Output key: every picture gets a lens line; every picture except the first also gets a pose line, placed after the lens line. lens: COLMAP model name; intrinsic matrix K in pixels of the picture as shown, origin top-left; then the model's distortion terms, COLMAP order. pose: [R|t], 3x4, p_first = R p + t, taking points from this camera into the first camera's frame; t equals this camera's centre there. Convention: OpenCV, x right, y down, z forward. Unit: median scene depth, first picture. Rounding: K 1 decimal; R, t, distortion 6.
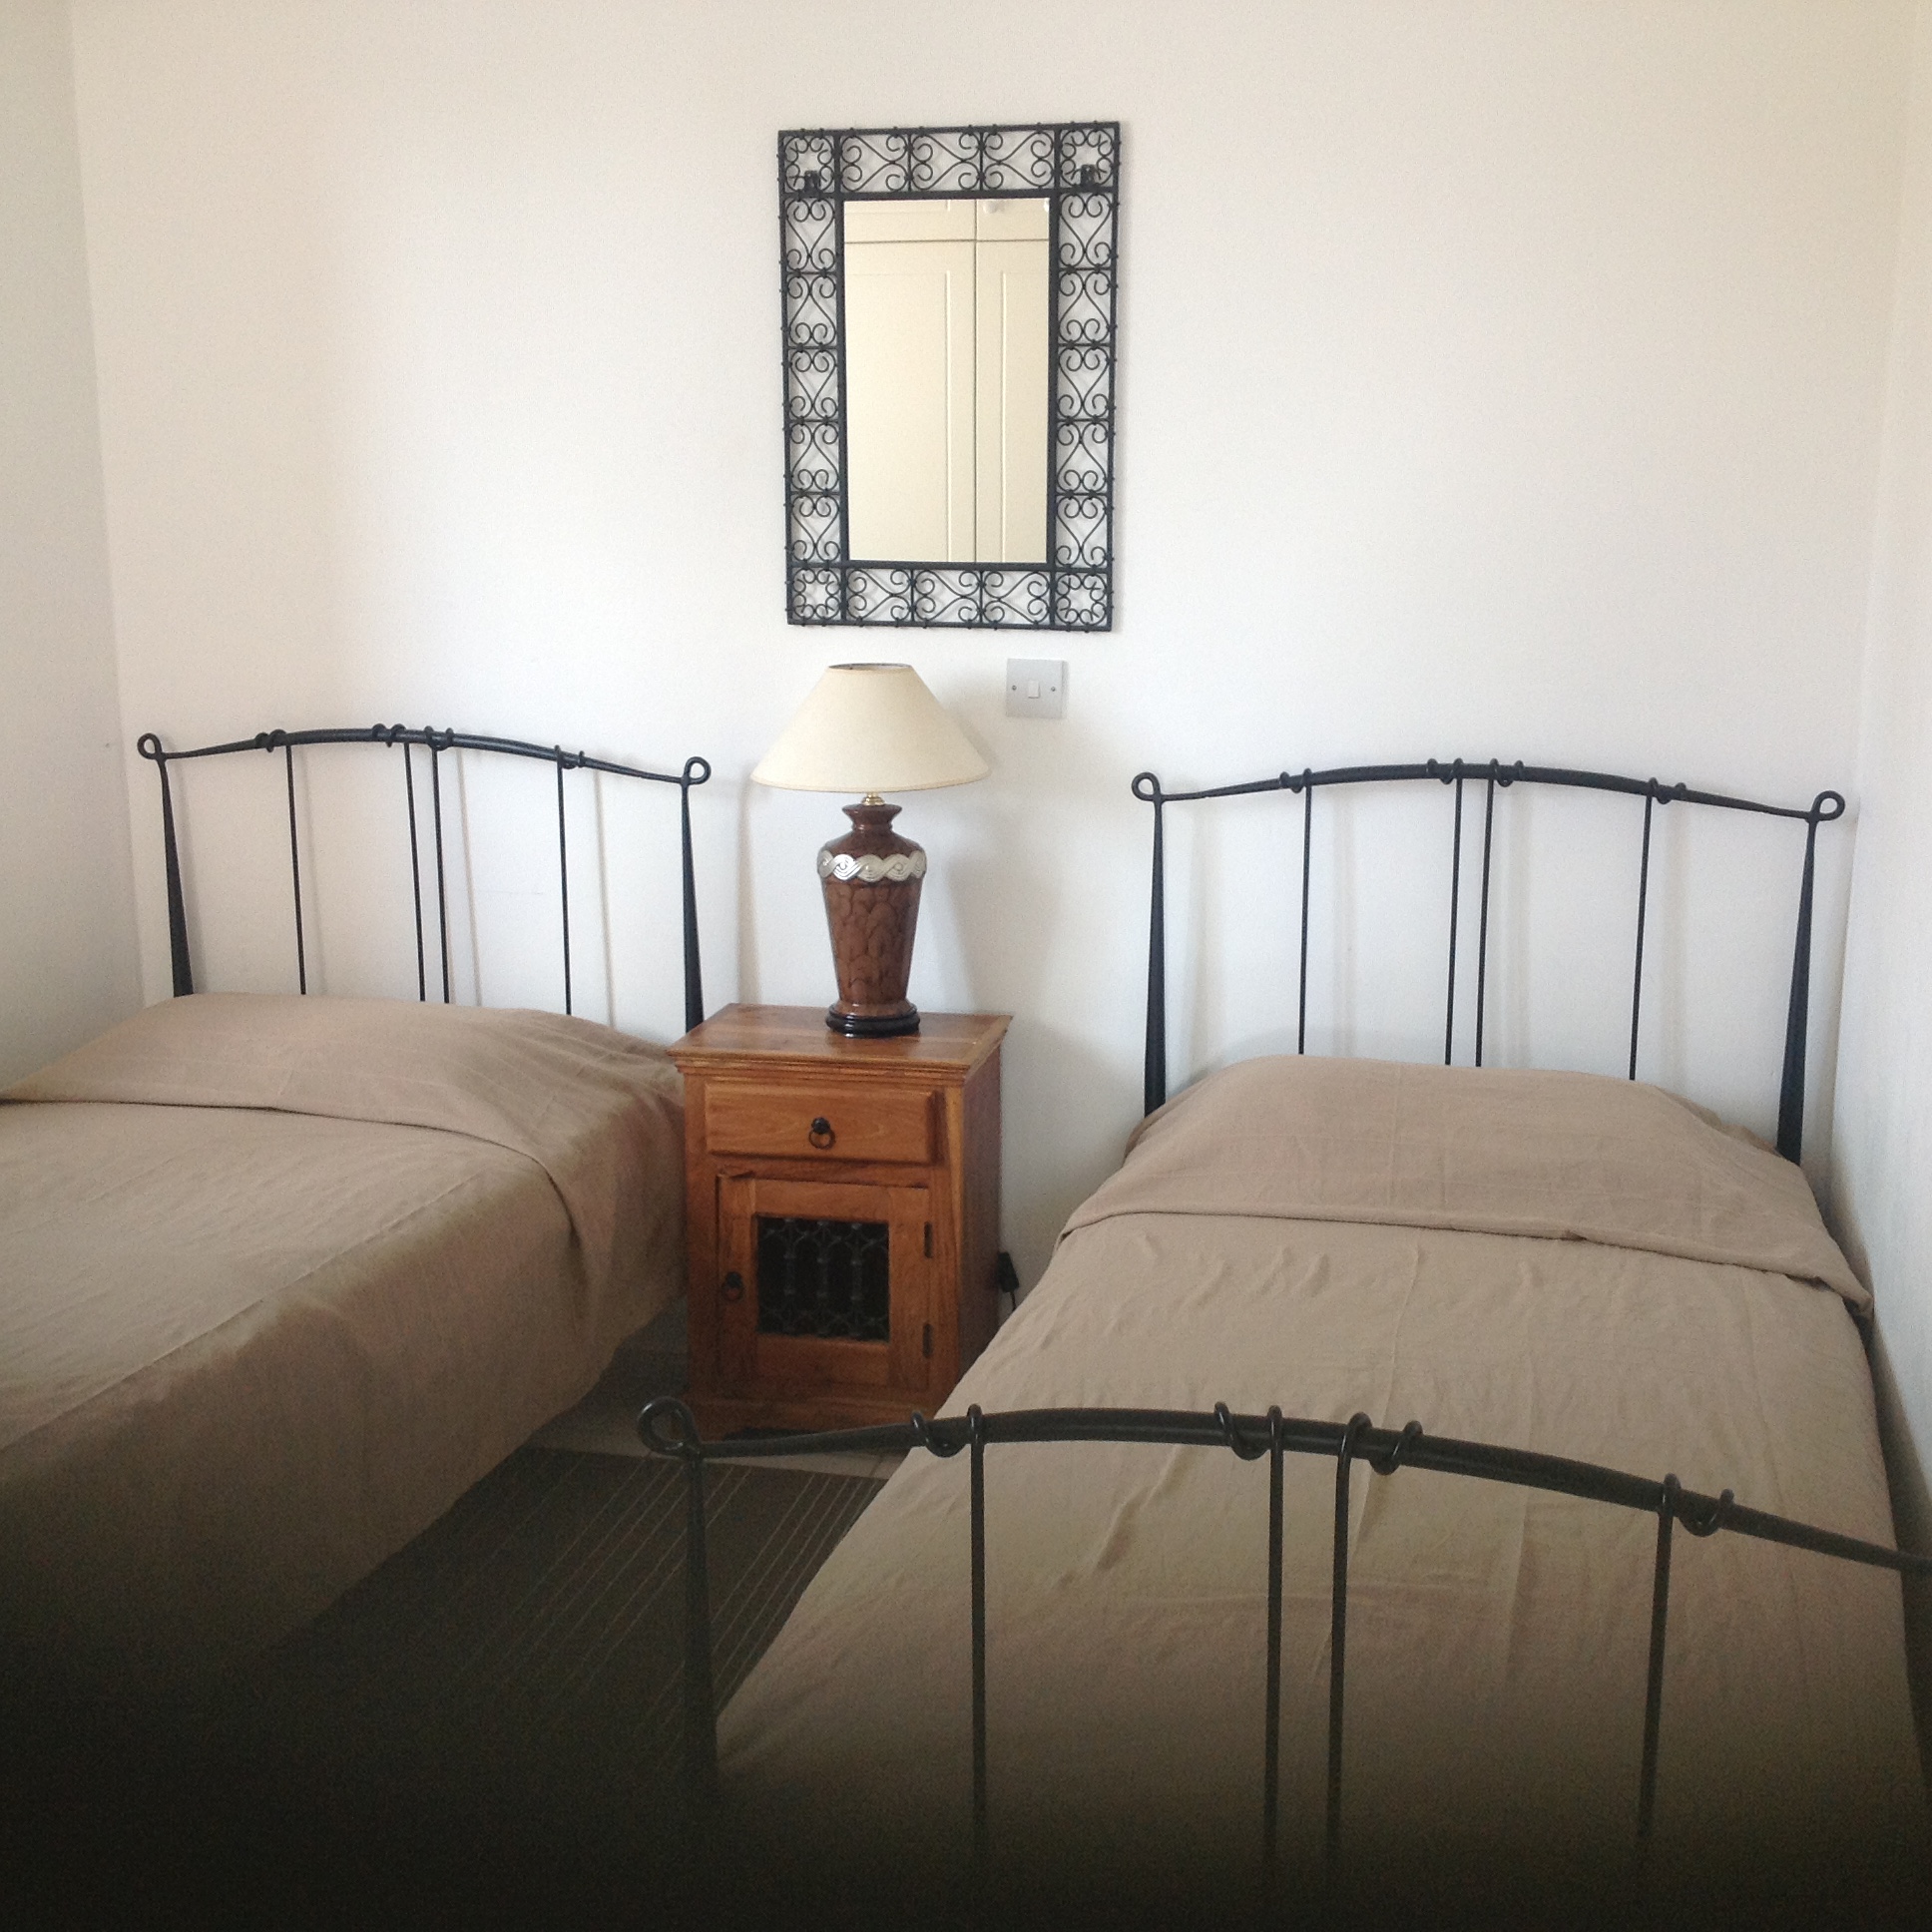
lens RADIAL K [[2422.9, 0, 968.9], [0, 2422.9, 969.1], [0, 0, 1]] dist [0.020173, 0.000000]
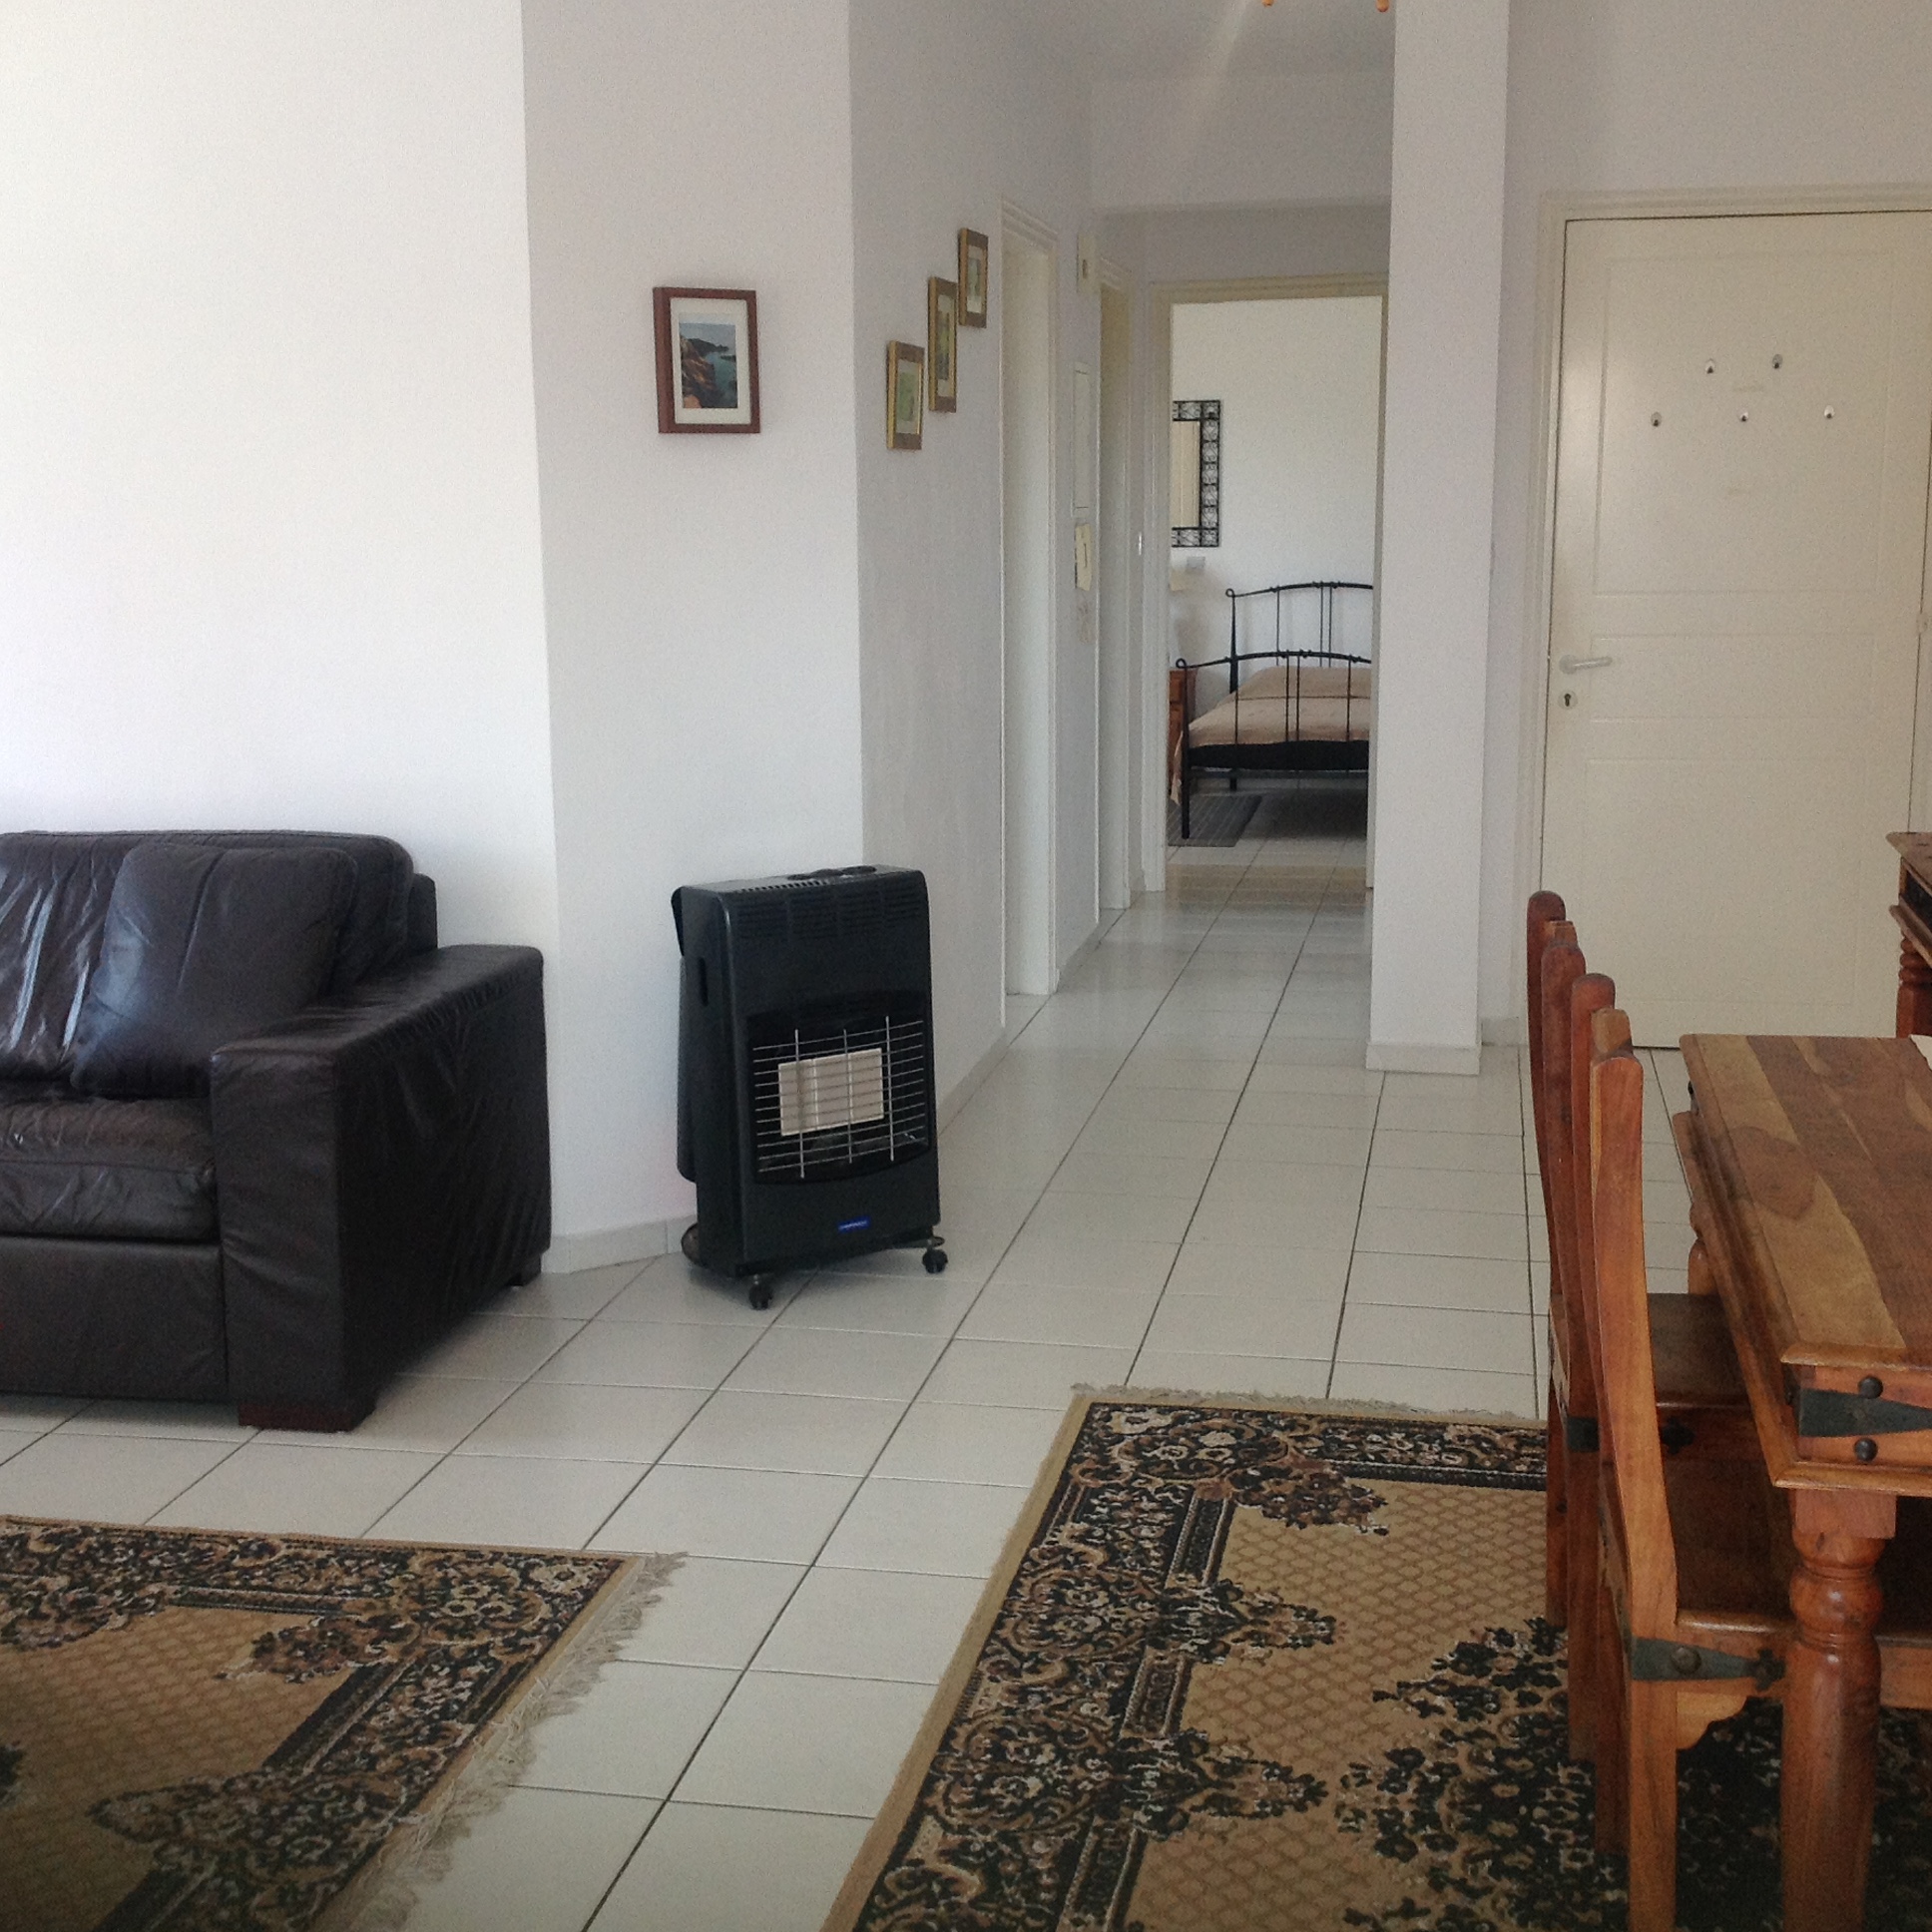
lens RADIAL K [[2622.8, 0, 964.8], [0, 2622.8, 963.2], [0, 0, 1]] dist [-0.007861, 0.000000]
pose [[0.998712, -0.020922, 0.046224, -0.484598], [0.022452, 0.999208, -0.032838, 0.562768], [-0.045500, 0.033833, 0.998391, -2.658678]]
